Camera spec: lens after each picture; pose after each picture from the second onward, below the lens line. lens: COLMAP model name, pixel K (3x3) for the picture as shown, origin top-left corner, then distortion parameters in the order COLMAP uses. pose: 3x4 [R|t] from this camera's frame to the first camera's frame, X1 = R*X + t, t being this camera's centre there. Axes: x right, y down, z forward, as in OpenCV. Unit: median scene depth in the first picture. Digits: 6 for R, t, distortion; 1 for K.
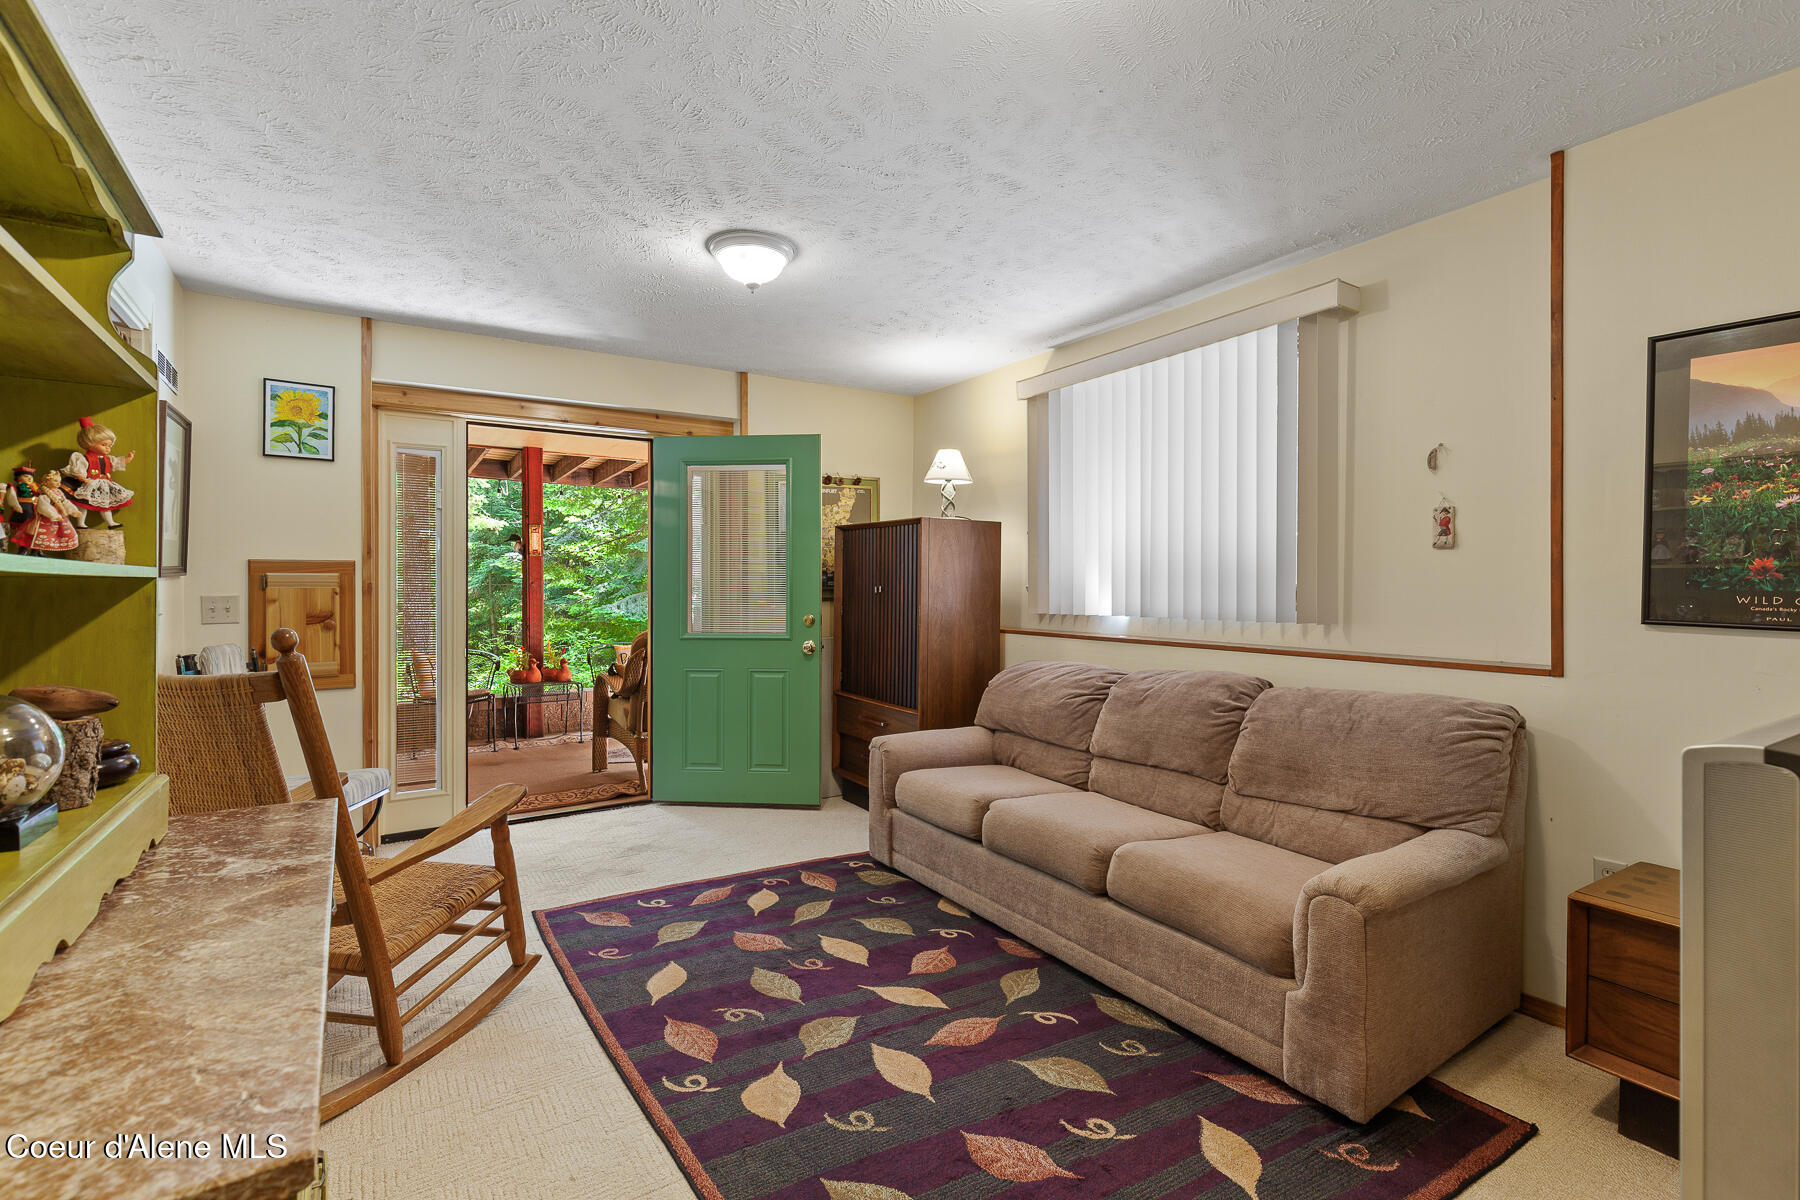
lens RADIAL K [[814.6, 0, 902.4], [0, 814.6, 592.2], [0, 0, 1]] dist [0.004709, -0.000296]
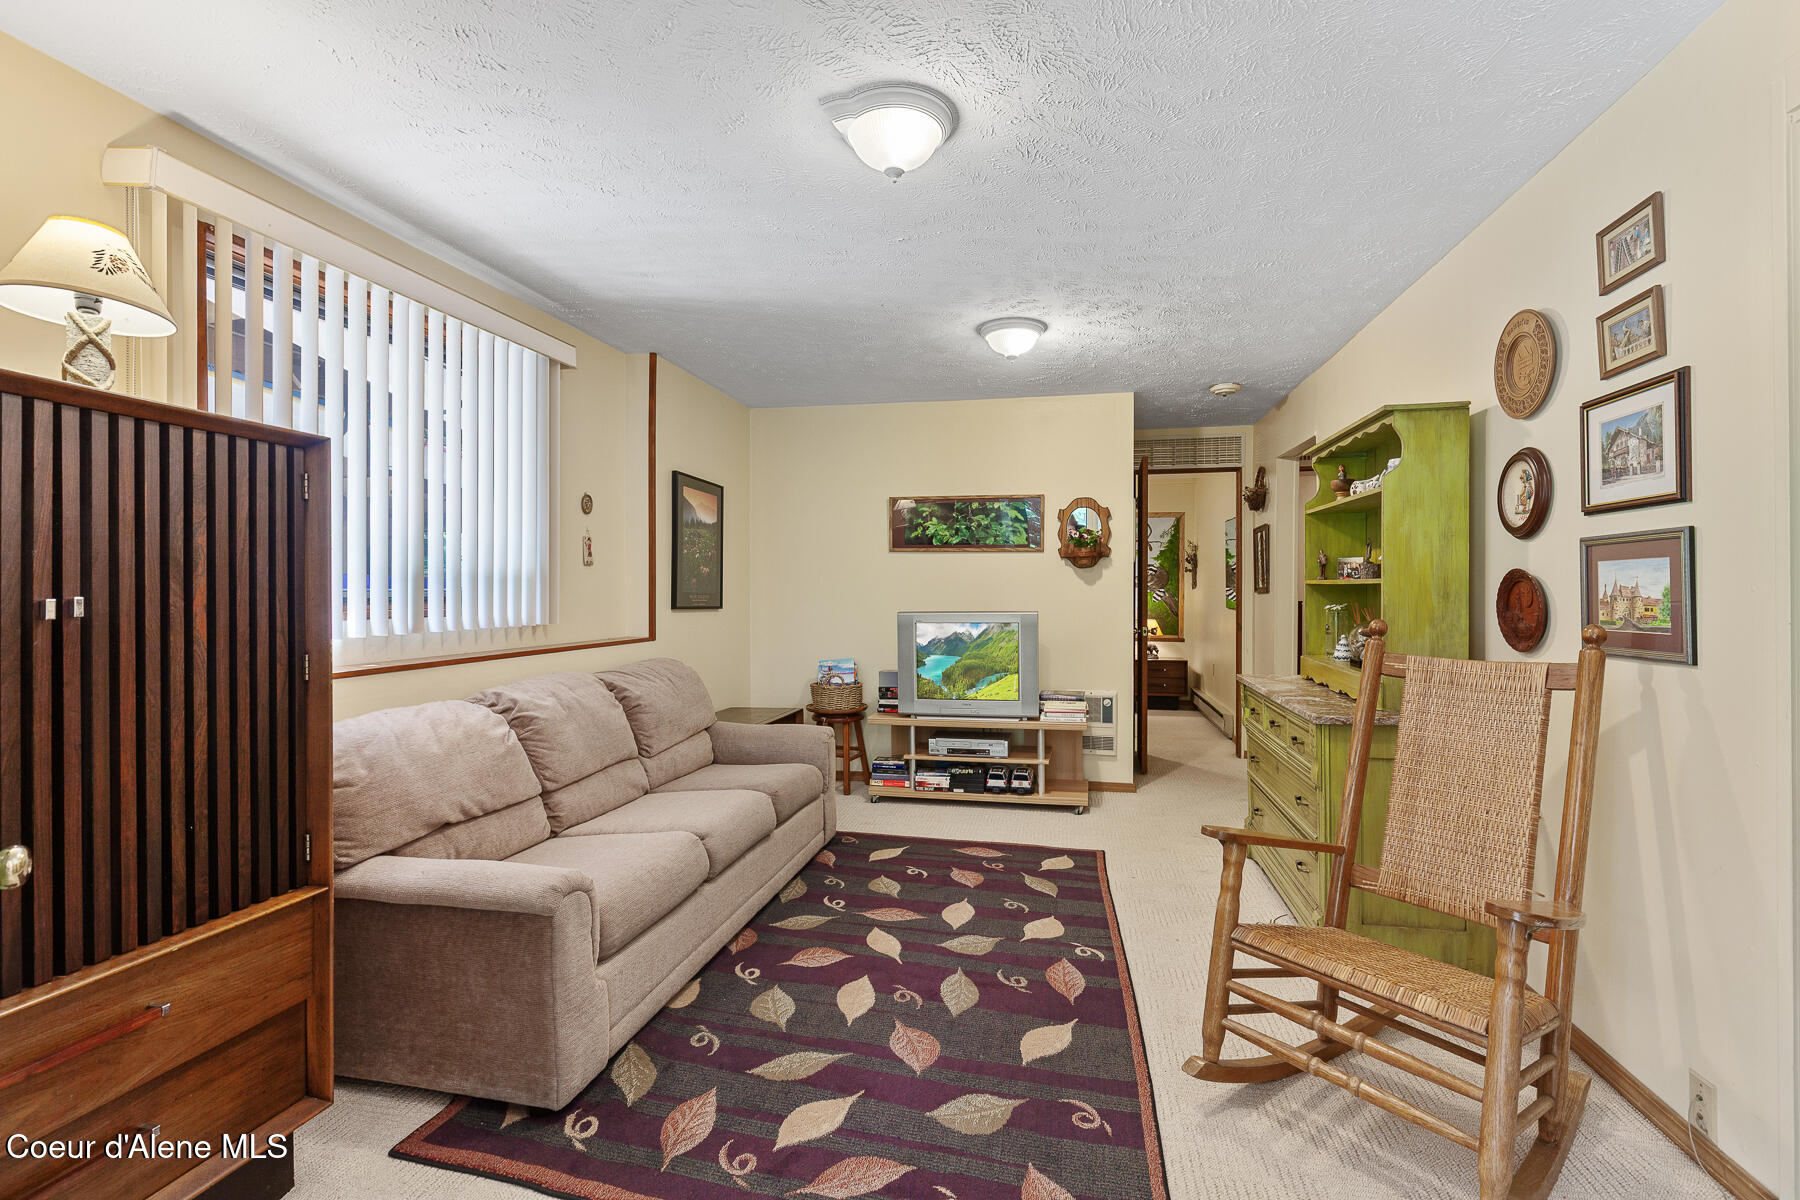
lens RADIAL K [[814.6, 0, 902.4], [0, 814.6, 592.2], [0, 0, 1]] dist [0.004709, -0.000296]
pose [[-0.703930, 0.006478, 0.710239, -0.813767], [0.016408, 0.999840, 0.007143, -0.008316], [-0.710079, 0.016682, -0.703924, 1.742498]]
